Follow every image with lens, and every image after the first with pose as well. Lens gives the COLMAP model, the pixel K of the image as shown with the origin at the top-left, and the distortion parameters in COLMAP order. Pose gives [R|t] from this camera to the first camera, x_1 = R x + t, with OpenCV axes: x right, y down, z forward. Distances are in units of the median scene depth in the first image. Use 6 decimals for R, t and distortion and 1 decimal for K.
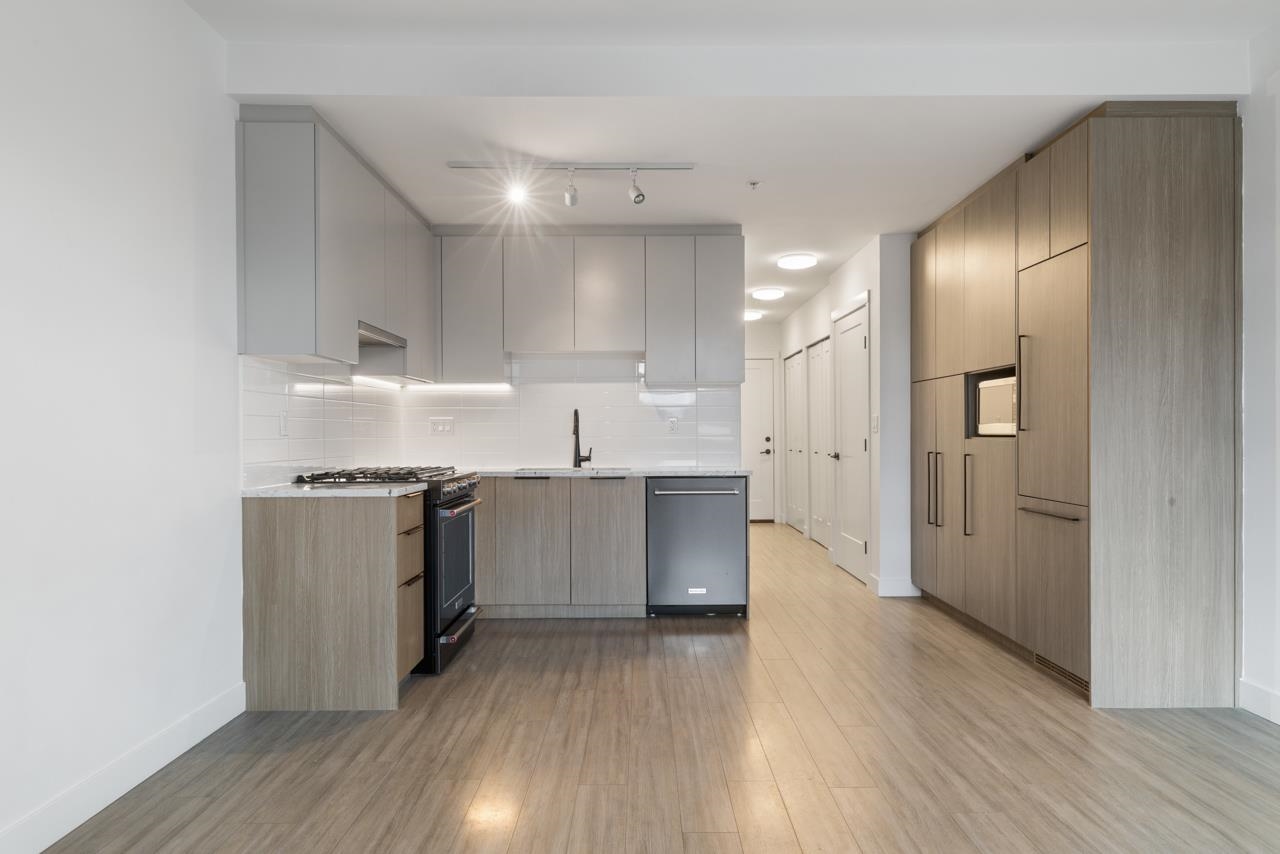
lens RADIAL K [[764.6, 0, 639.5], [0, 764.6, 432.1], [0, 0, 1]] dist [-0.002931, -0.001576]
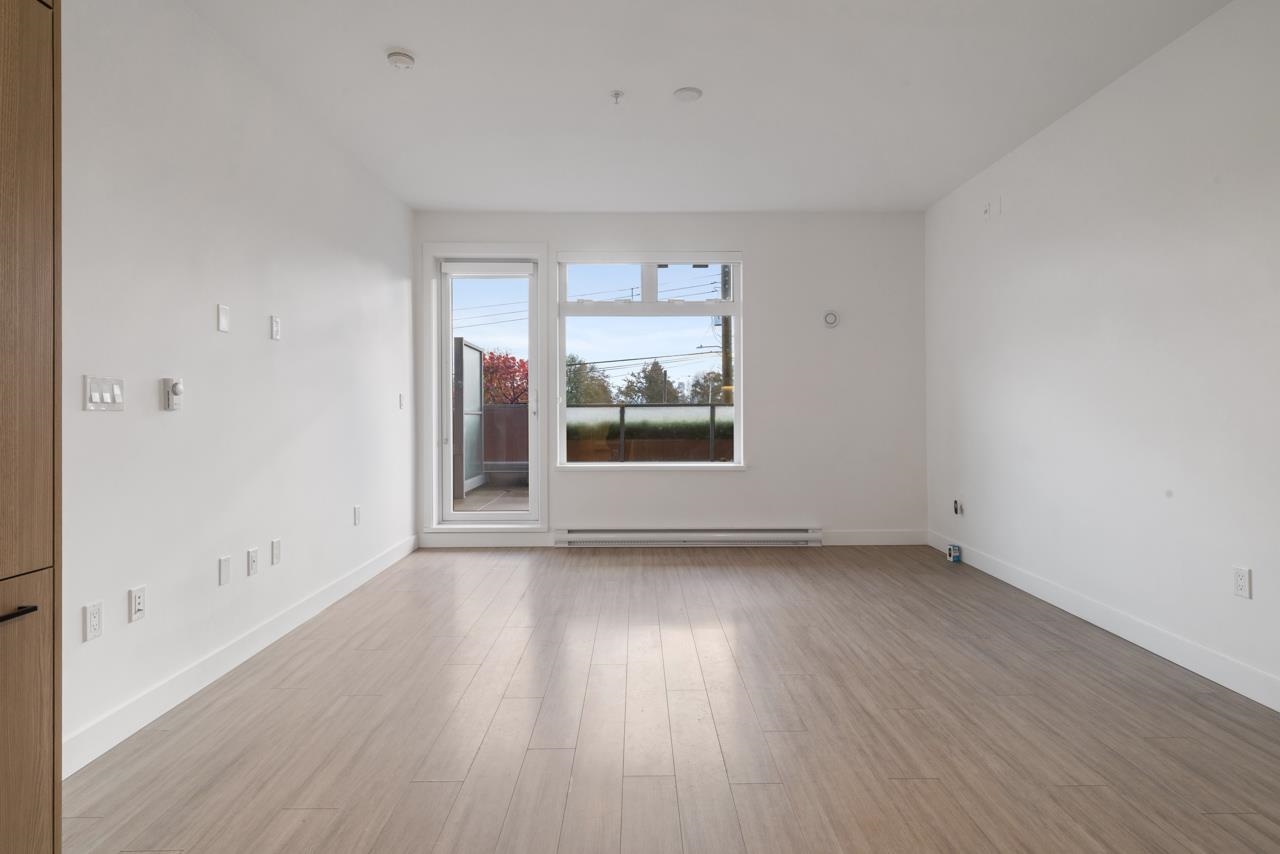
lens RADIAL K [[652.4, 0, 638.3], [0, 652.4, 420.4], [0, 0, 1]] dist [-0.000067, 0.000310]
pose [[-0.999938, 0.010840, -0.002521, 0.288769], [0.010807, 0.999861, 0.012660, 0.008200], [0.002658, 0.012632, -0.999917, 1.800977]]
